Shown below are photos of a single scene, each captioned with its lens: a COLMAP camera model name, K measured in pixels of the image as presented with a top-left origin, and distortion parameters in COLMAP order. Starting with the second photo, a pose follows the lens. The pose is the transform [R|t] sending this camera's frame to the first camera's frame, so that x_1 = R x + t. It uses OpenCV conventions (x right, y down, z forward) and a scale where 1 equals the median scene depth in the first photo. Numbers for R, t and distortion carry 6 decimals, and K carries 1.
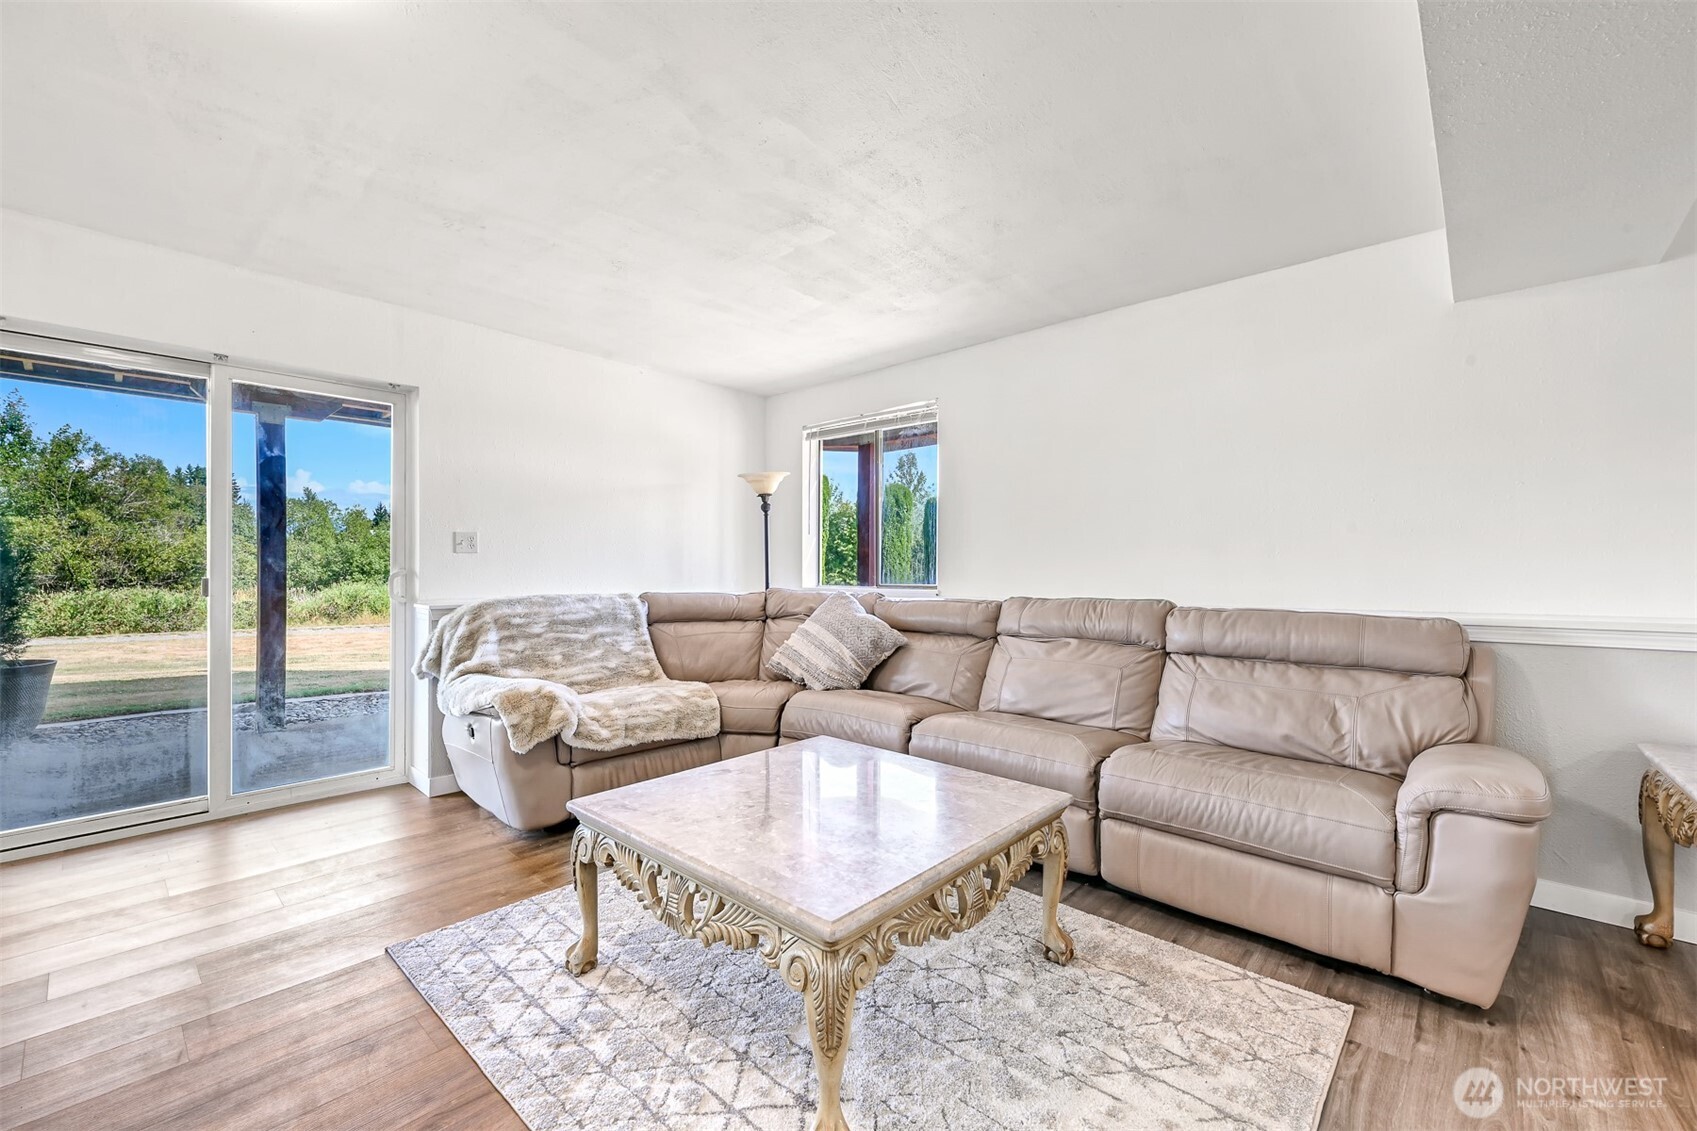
lens RADIAL K [[697.2, 0, 835.9], [0, 697.2, 574.7], [0, 0, 1]] dist [-0.002379, 0.000265]
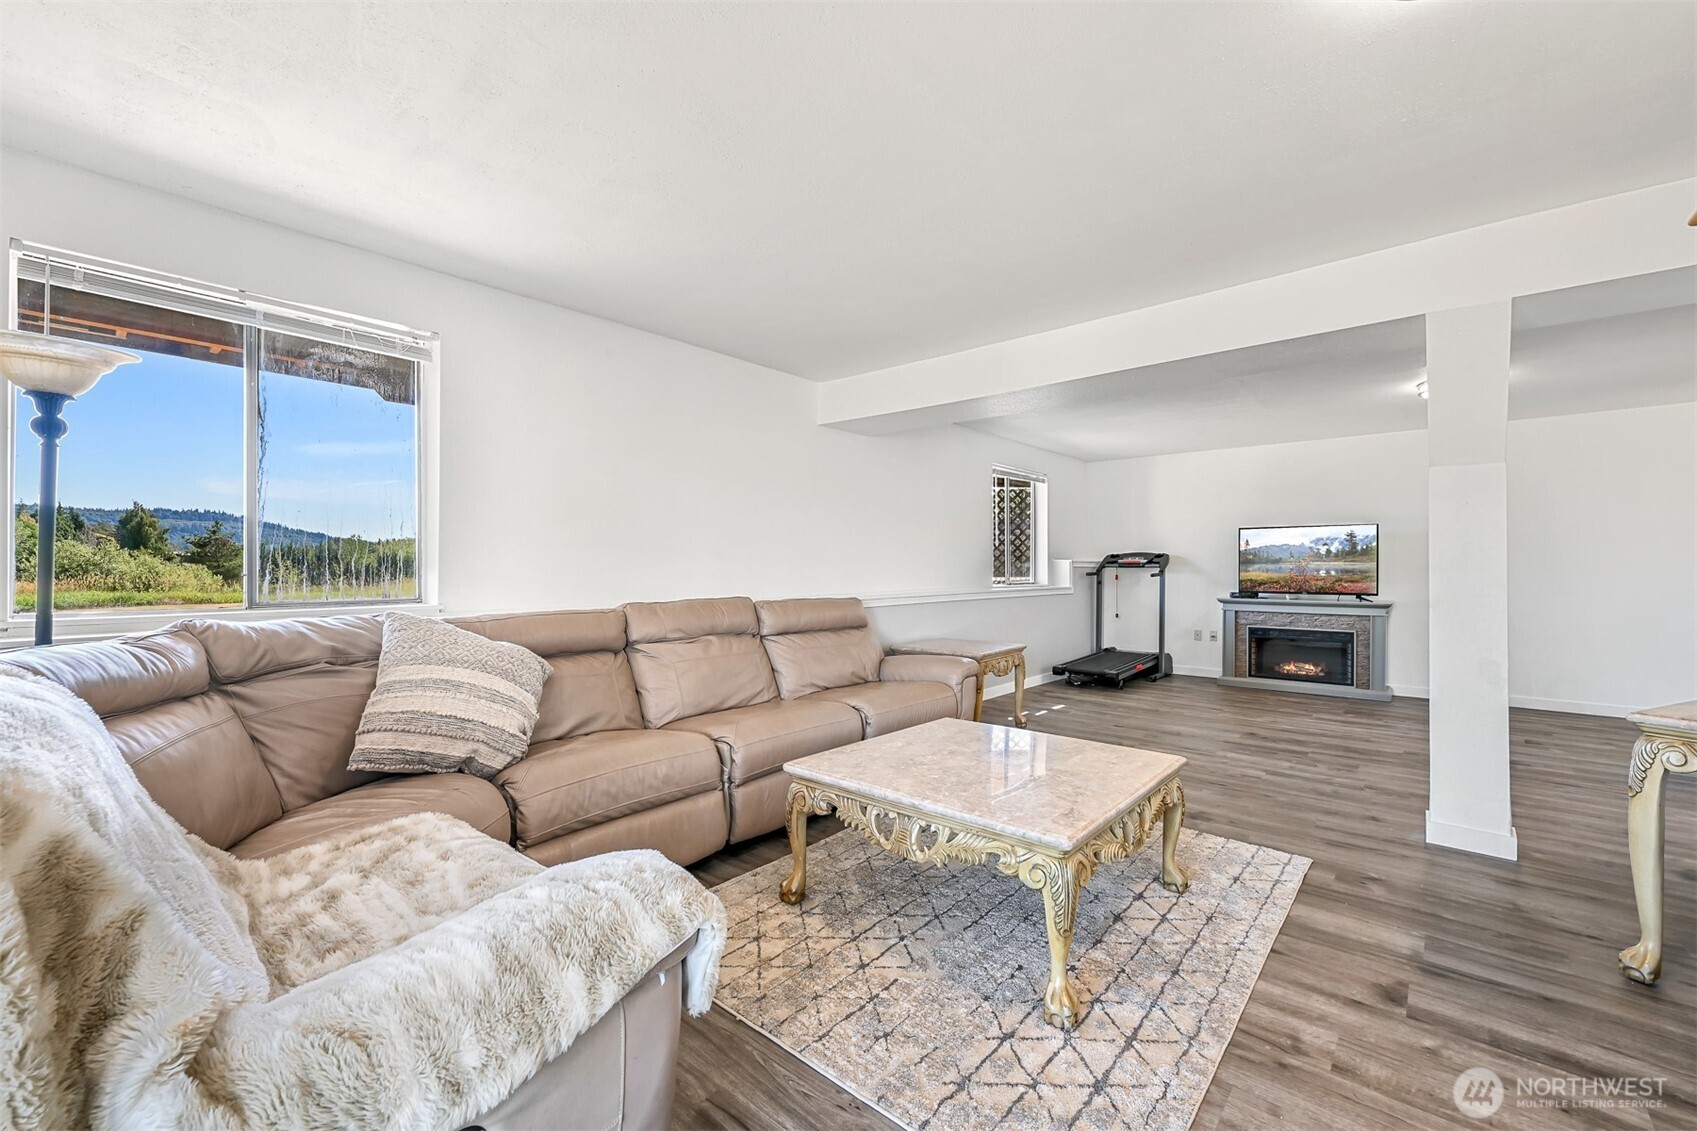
lens RADIAL K [[697.2, 0, 854.3], [0, 697.2, 576.5], [0, 0, 1]] dist [-0.002379, 0.000265]
pose [[-0.030532, -0.007812, 0.999503, -0.703460], [0.005454, 0.999953, 0.007982, -0.009958], [-0.999519, 0.005695, -0.030488, 0.724652]]
